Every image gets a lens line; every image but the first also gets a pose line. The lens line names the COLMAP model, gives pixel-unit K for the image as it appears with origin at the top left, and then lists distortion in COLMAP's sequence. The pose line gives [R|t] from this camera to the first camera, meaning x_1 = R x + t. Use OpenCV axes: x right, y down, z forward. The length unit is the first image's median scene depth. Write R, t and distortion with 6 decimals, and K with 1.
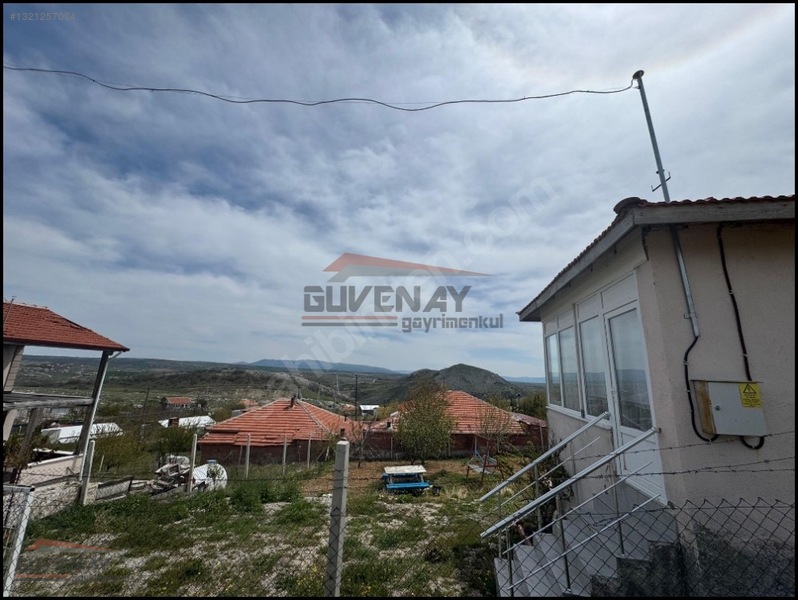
lens RADIAL K [[318.0, 0, 406.9], [0, 318.0, 303.1], [0, 0, 1]] dist [0.000588, -0.000589]
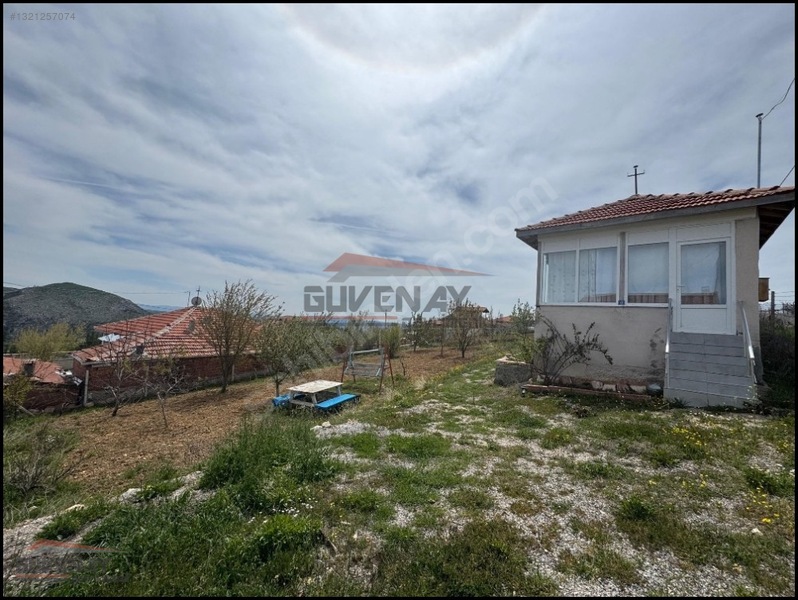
lens RADIAL K [[309.2, 0, 405.6], [0, 309.2, 293.3], [0, 0, 1]] dist [-0.021053, -0.000281]
pose [[0.526940, 0.090988, 0.845018, -0.220312], [-0.237912, 0.970295, 0.043881, 0.081953], [-0.815924, -0.224162, 0.532935, 0.178587]]
